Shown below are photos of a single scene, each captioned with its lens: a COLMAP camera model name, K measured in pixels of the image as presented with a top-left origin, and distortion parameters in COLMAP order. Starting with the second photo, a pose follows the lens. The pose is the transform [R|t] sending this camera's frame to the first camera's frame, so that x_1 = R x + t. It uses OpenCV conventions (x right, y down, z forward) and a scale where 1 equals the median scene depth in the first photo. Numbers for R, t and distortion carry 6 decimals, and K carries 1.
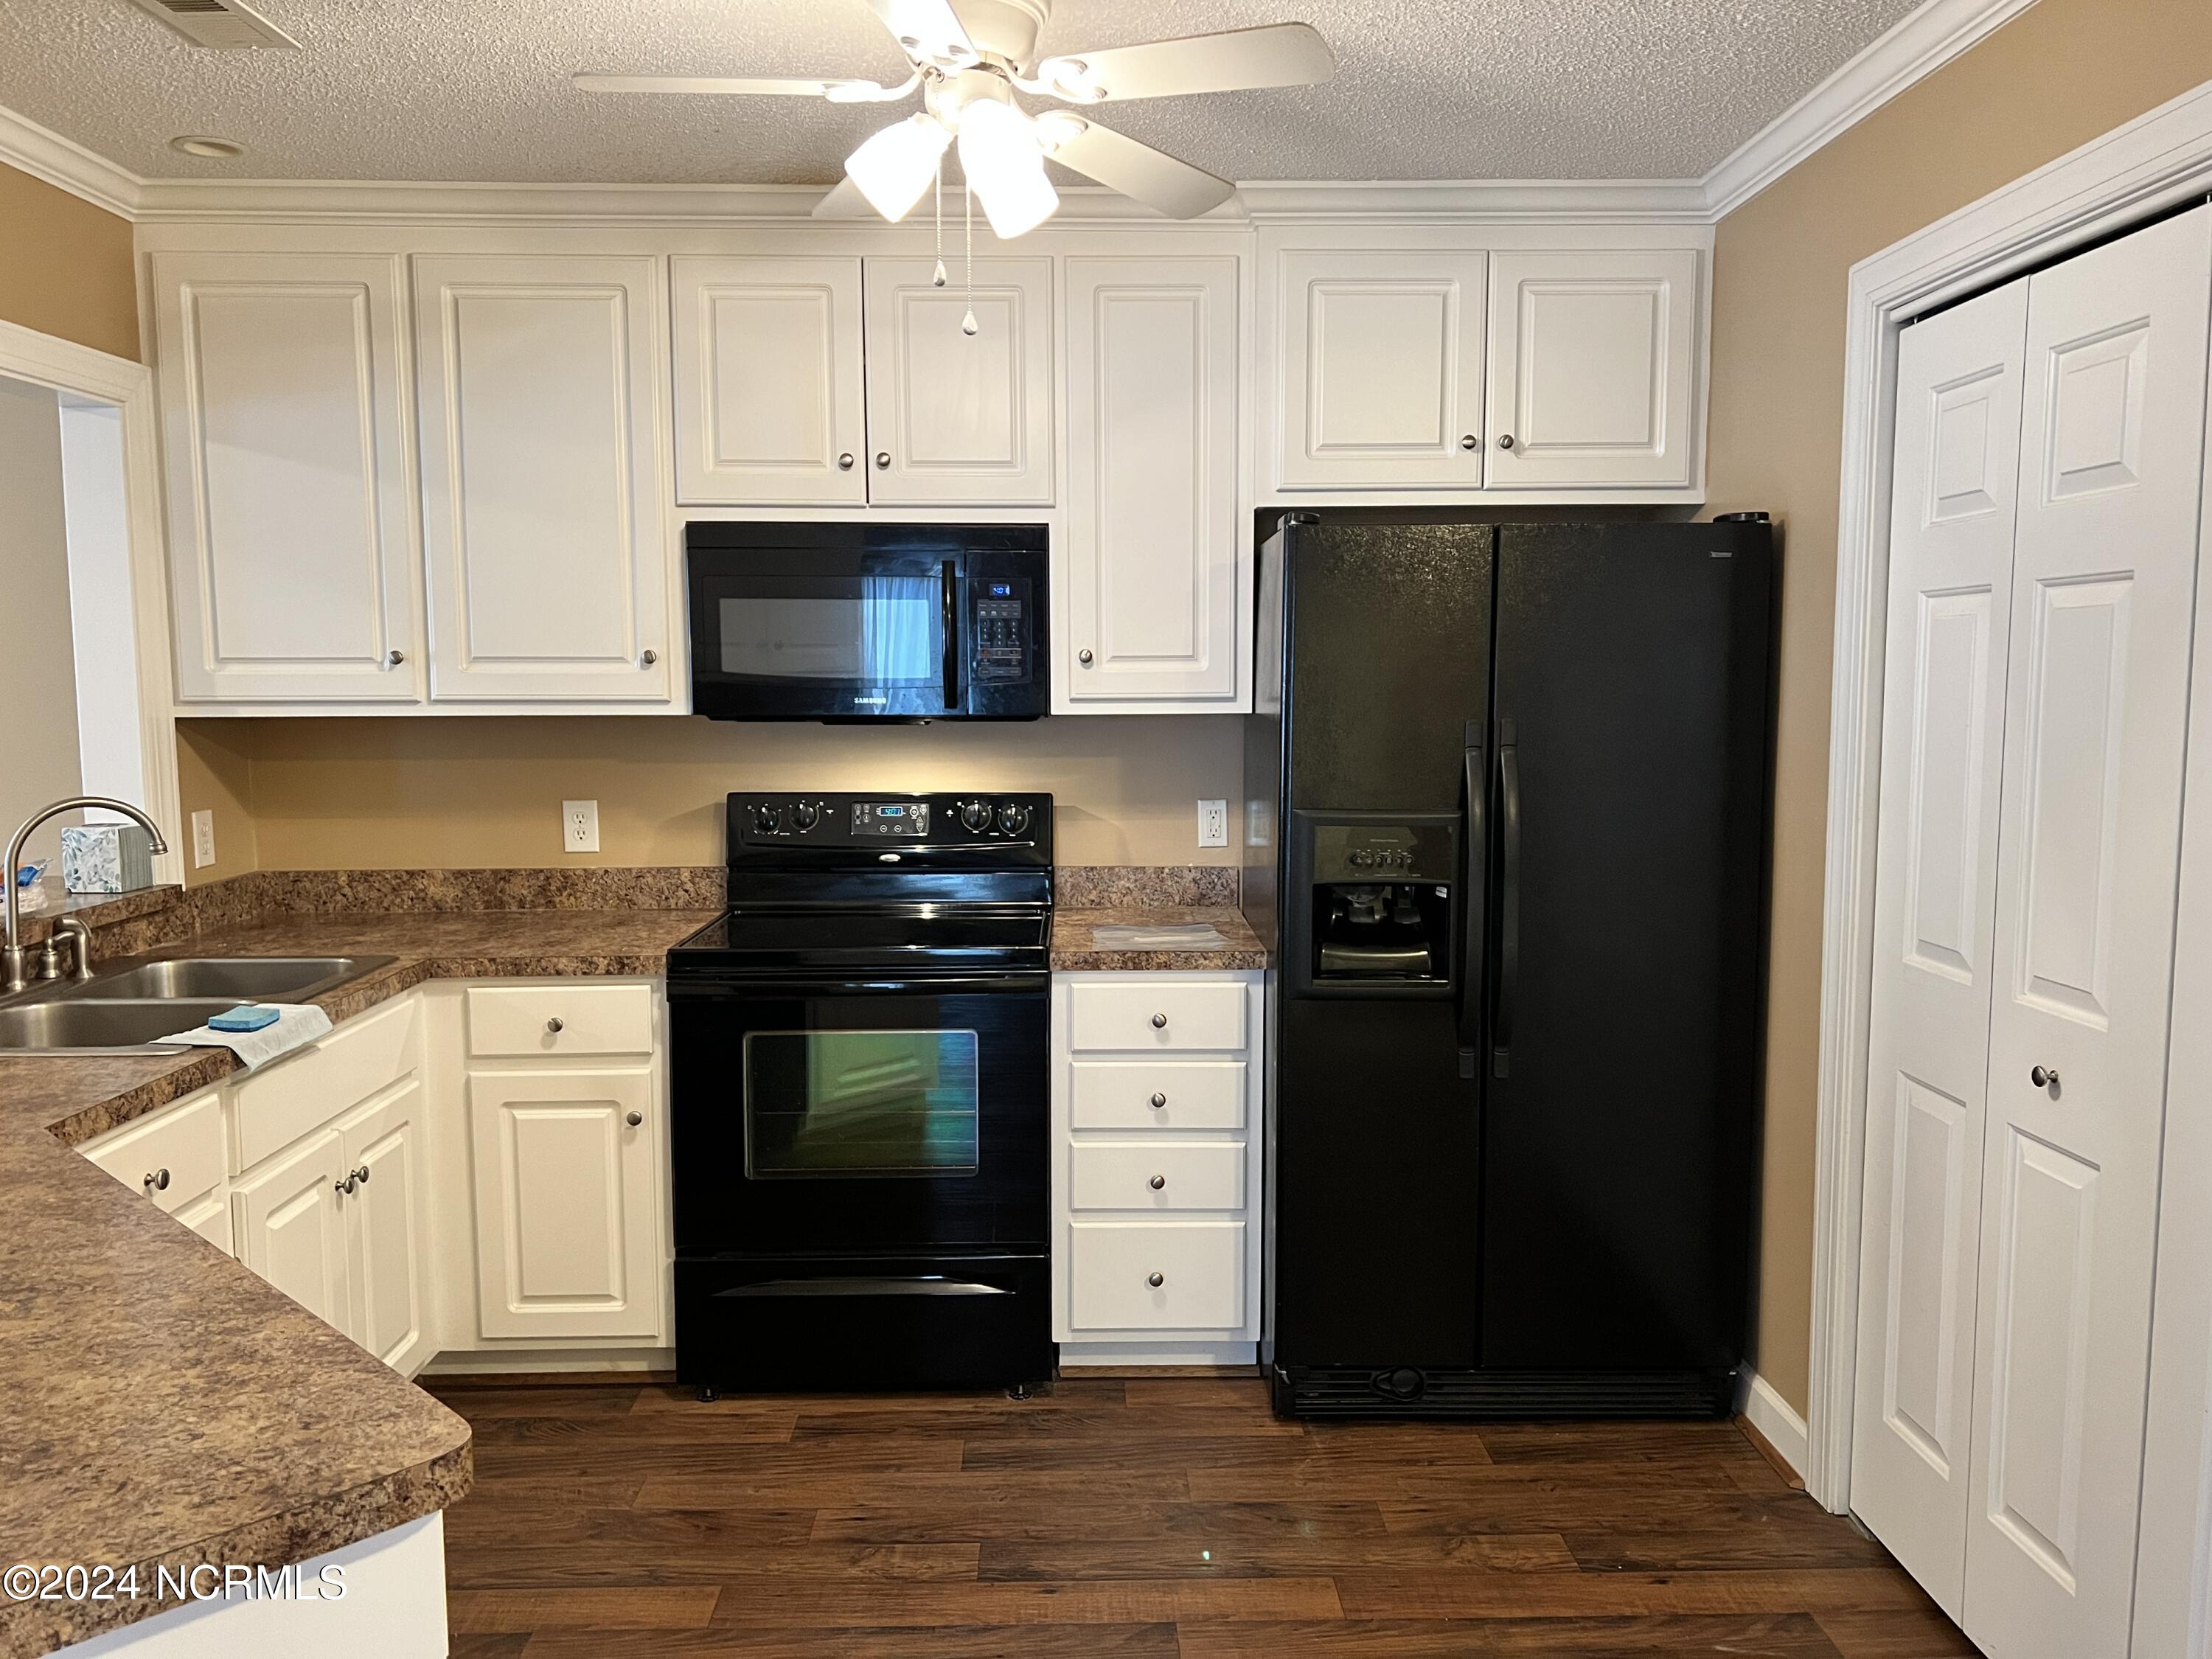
lens RADIAL K [[1651.5, 0, 1112.6], [0, 1651.5, 817.8], [0, 0, 1]] dist [0.059714, -0.067036]
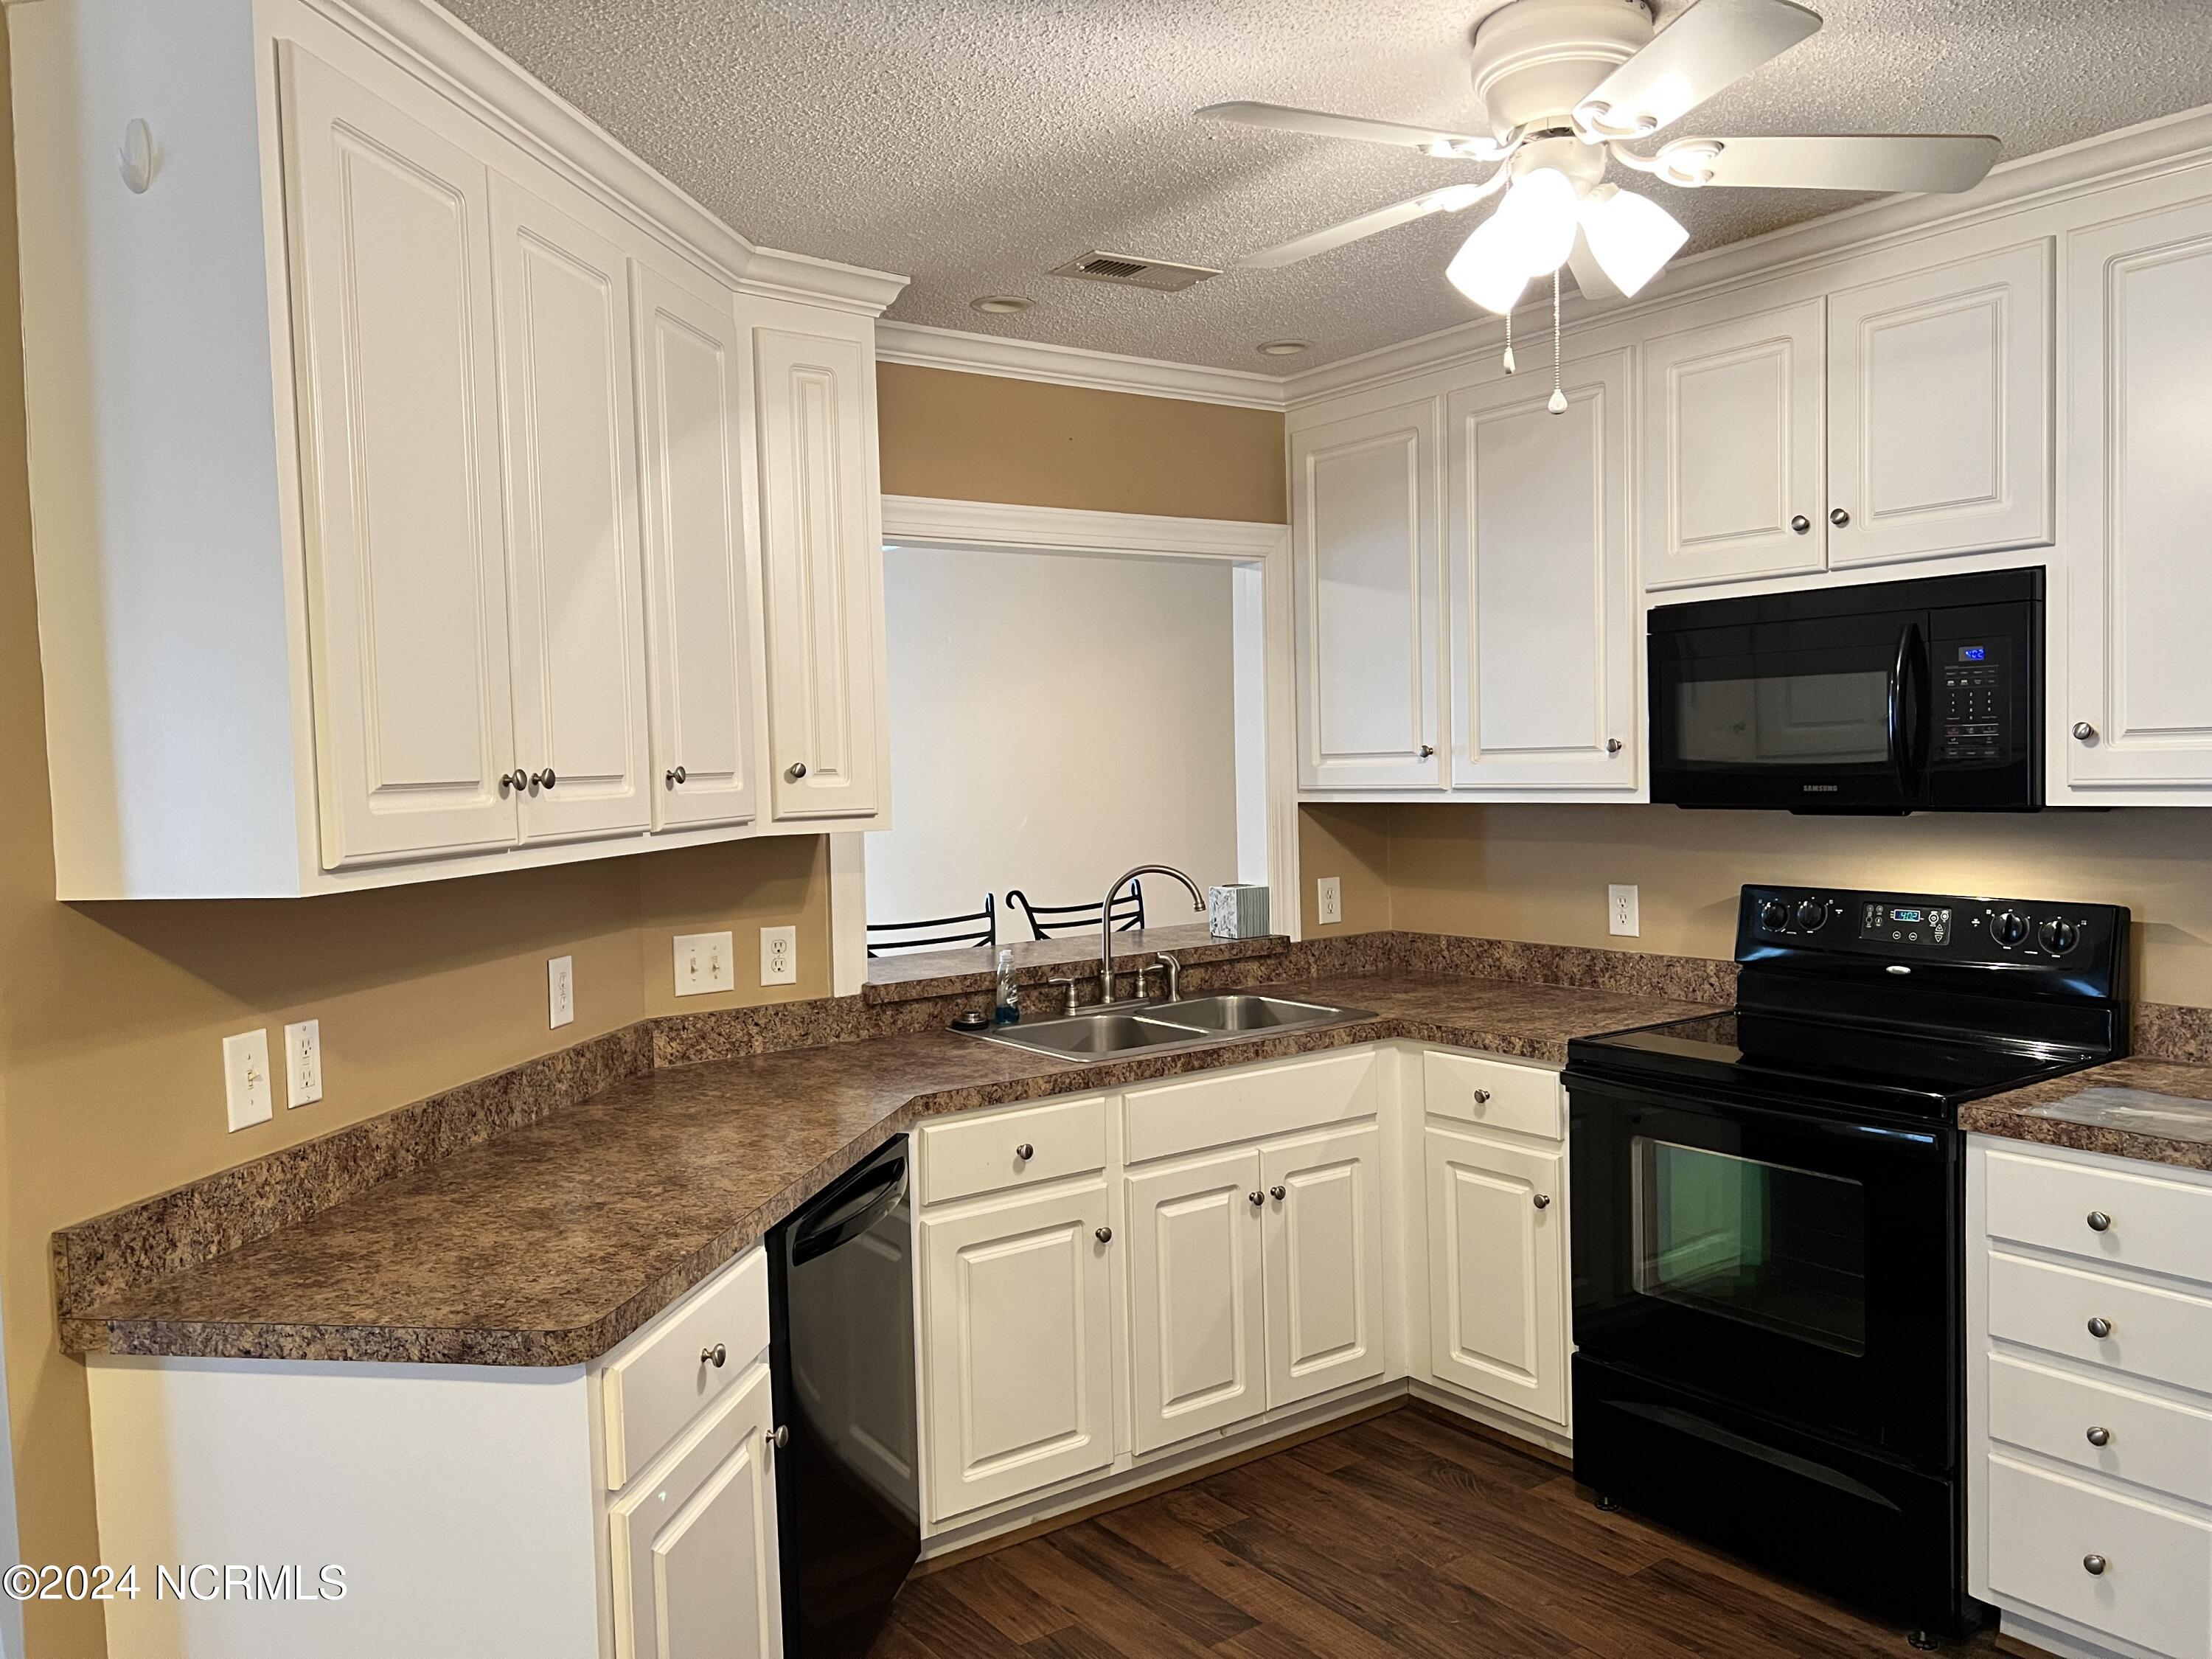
lens RADIAL K [[1651.5, 0, 1098.9], [0, 1651.5, 826.7], [0, 0, 1]] dist [0.059714, -0.067036]
pose [[0.563692, 0.022145, -0.825688, 0.387114], [-0.045716, 0.998945, -0.004418, -0.030592], [0.824719, 0.040238, 0.564109, 0.189748]]
